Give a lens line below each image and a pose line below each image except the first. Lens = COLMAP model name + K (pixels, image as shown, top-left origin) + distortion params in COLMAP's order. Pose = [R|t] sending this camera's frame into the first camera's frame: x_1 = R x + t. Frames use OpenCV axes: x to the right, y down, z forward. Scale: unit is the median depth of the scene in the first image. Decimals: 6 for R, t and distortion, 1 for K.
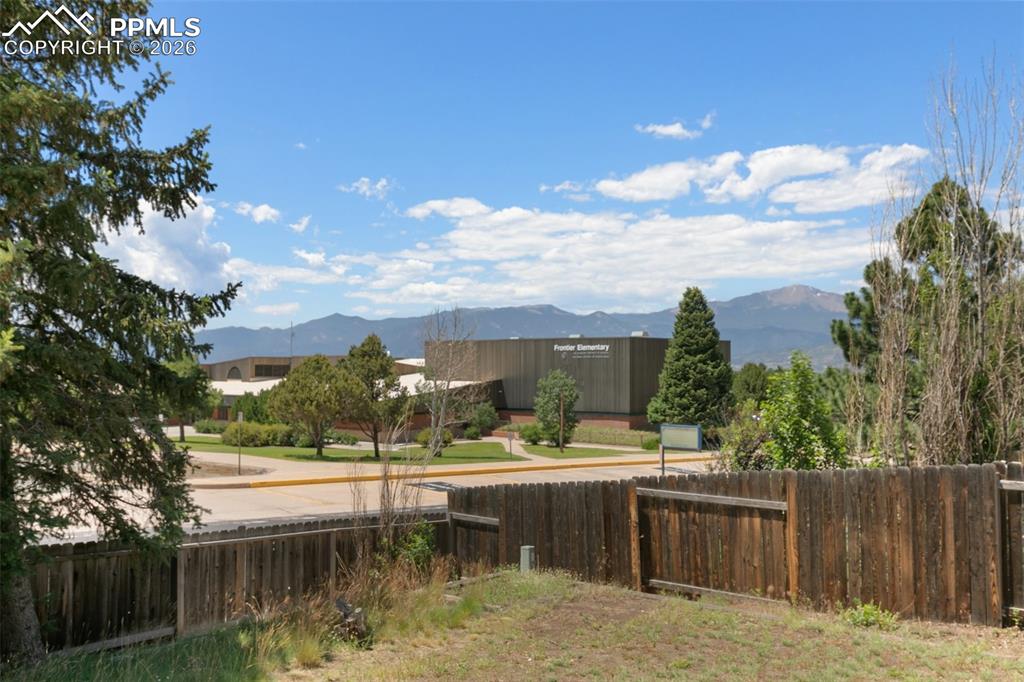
lens RADIAL K [[1001.9, 0, 512.0], [0, 1001.9, 341.0], [0, 0, 1]] dist [0.006031, 0.002688]
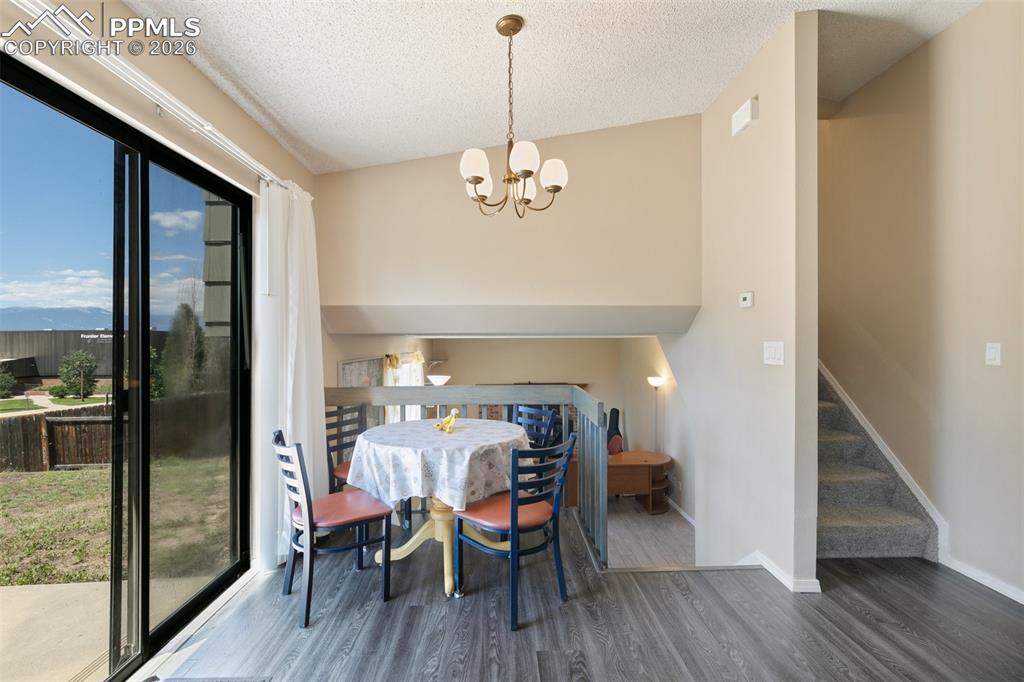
lens RADIAL K [[458.7, 0, 513.3], [0, 458.7, 340.8], [0, 0, 1]] dist [0.005086, -0.000478]
pose [[0.702884, -0.003012, 0.711298, 0.102231], [-0.008056, 0.999893, 0.012195, -0.010751], [-0.711259, -0.014302, 0.702785, -0.175198]]
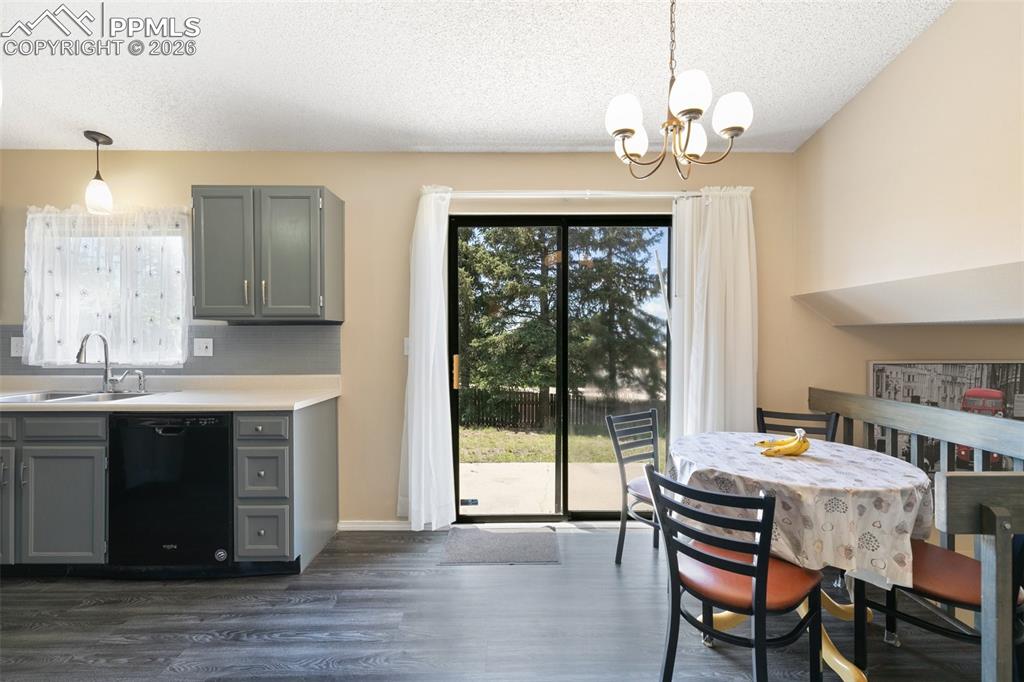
lens RADIAL K [[458.7, 0, 513.3], [0, 458.7, 340.8], [0, 0, 1]] dist [0.005086, -0.000478]
pose [[0.696677, 0.005097, -0.717367, 0.215208], [0.016108, 0.999612, 0.022745, -0.011110], [0.717204, -0.027401, 0.696324, -0.180121]]
